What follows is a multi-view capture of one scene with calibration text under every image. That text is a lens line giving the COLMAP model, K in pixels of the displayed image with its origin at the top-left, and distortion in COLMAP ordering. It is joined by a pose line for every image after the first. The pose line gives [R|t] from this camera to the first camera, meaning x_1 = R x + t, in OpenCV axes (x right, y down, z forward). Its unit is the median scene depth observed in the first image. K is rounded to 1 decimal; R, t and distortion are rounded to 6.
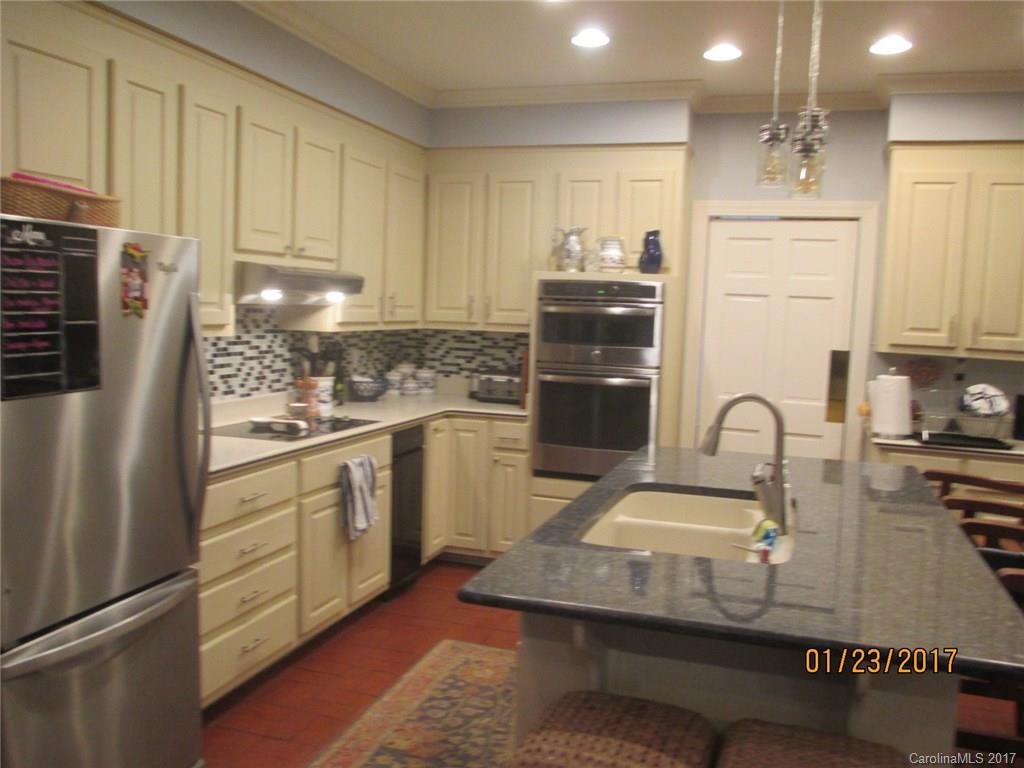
lens RADIAL K [[863.5, 0, 512.0], [0, 863.5, 384.0], [0, 0, 1]] dist [-0.042730, 0.011972]
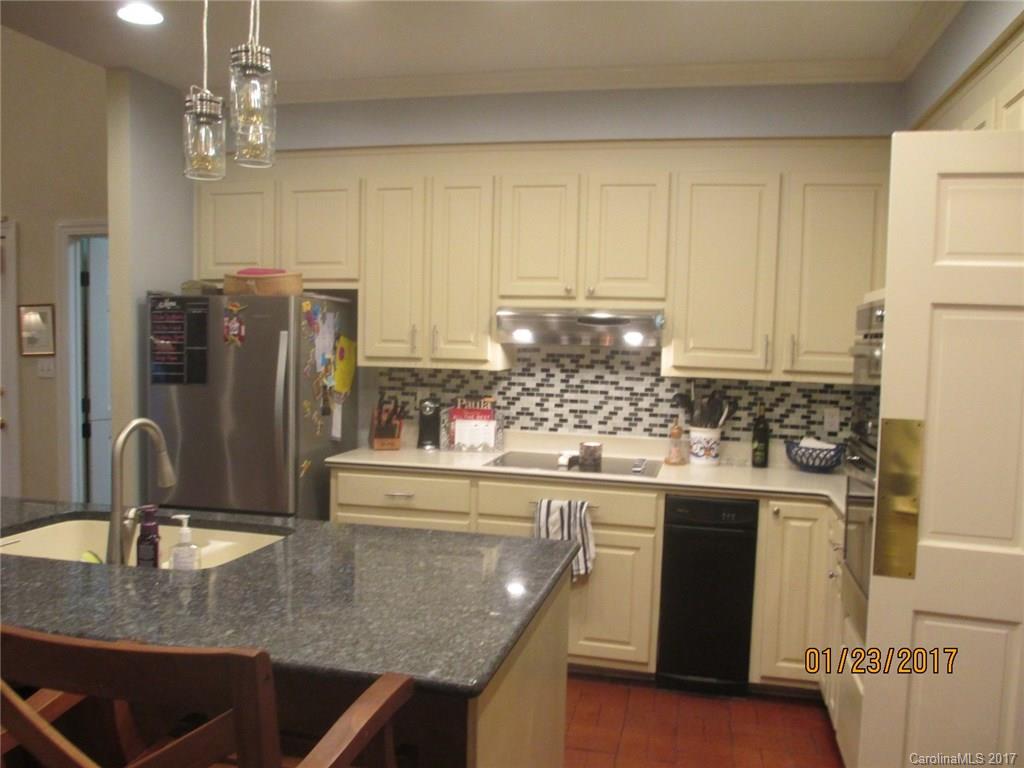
lens RADIAL K [[863.5, 0, 512.0], [0, 863.5, 384.0], [0, 0, 1]] dist [-0.042730, 0.011972]
pose [[0.061279, 0.030727, -0.997648, 0.644372], [-0.108099, 0.993851, 0.023971, -0.051883], [0.992250, 0.106376, 0.064224, 0.718435]]
